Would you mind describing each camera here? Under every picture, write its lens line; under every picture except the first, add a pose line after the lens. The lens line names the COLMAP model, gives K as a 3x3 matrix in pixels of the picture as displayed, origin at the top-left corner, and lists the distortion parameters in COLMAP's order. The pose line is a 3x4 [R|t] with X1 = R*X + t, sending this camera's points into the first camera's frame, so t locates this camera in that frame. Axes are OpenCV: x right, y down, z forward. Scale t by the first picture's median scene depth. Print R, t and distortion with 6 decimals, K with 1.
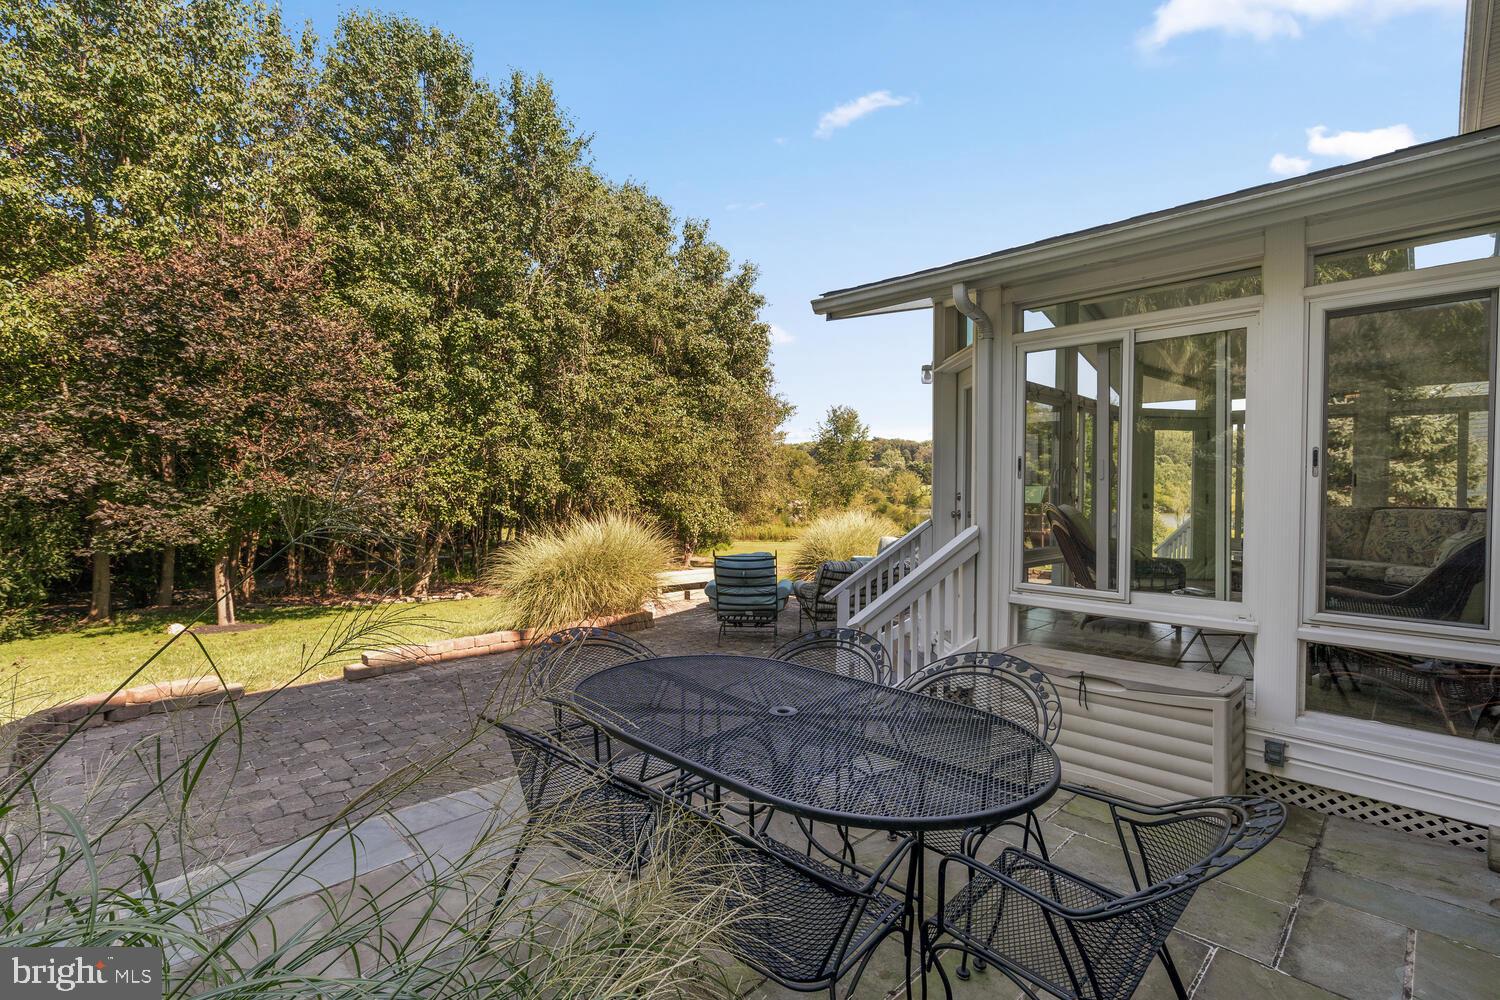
lens RADIAL K [[690.9, 0, 747.0], [0, 690.9, 509.8], [0, 0, 1]] dist [-0.000872, 0.000252]
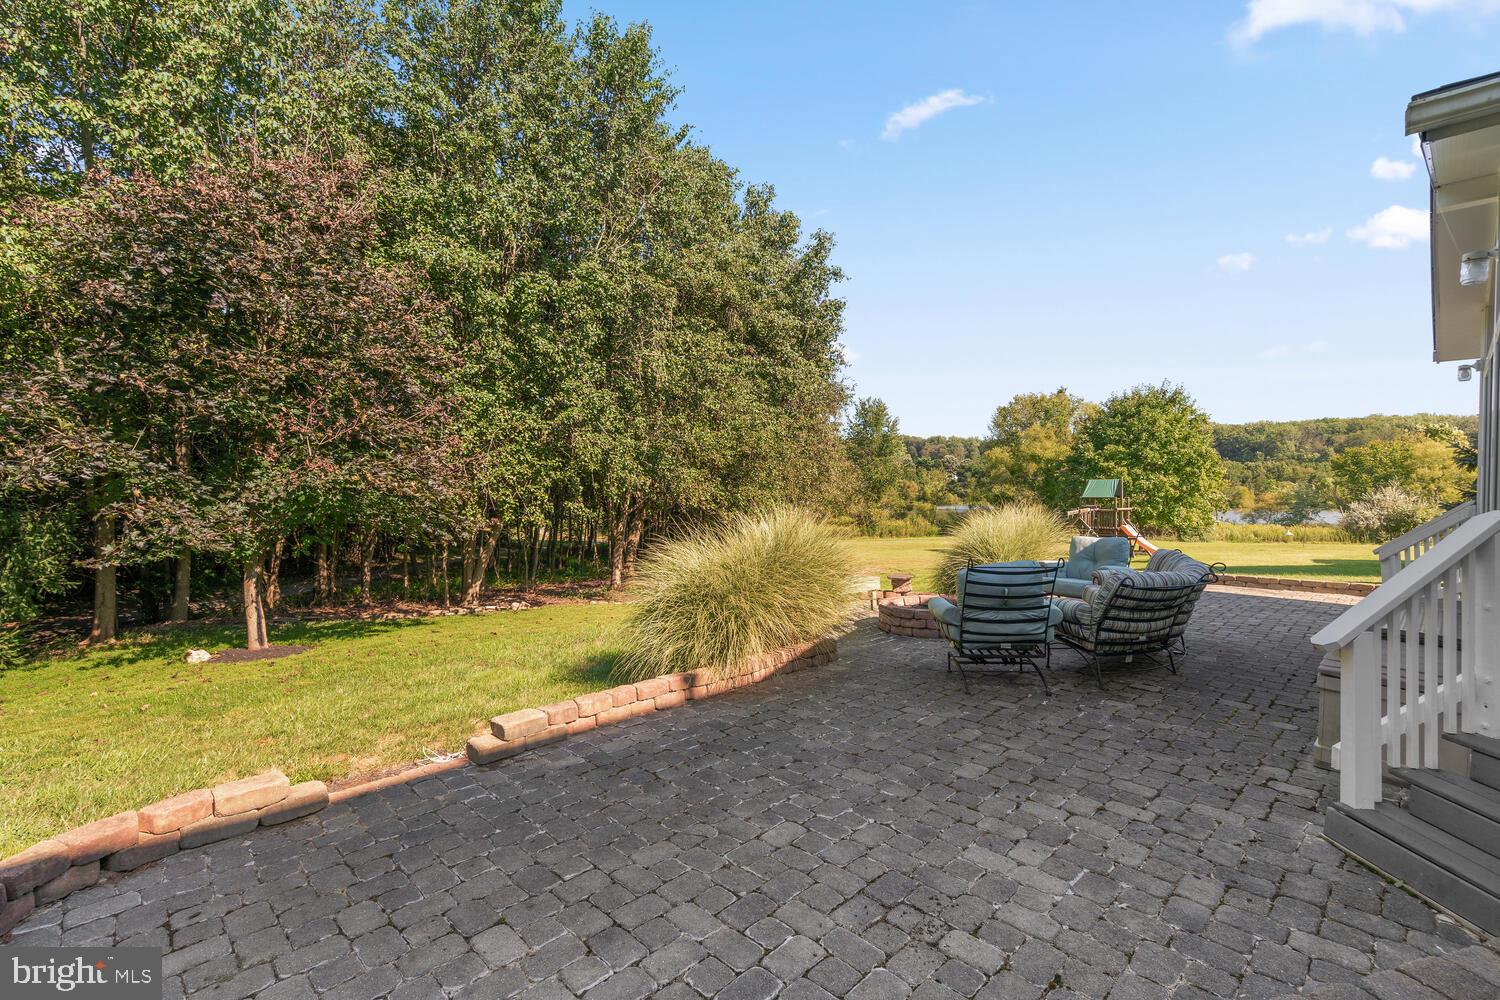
lens RADIAL K [[711.9, 0, 768.8], [0, 711.9, 504.0], [0, 0, 1]] dist [-0.001412, -0.001300]
pose [[0.999979, -0.005587, -0.003323, -0.120474], [0.005574, 0.999977, -0.003987, 0.002294], [0.003345, 0.003968, 0.999987, 0.133051]]
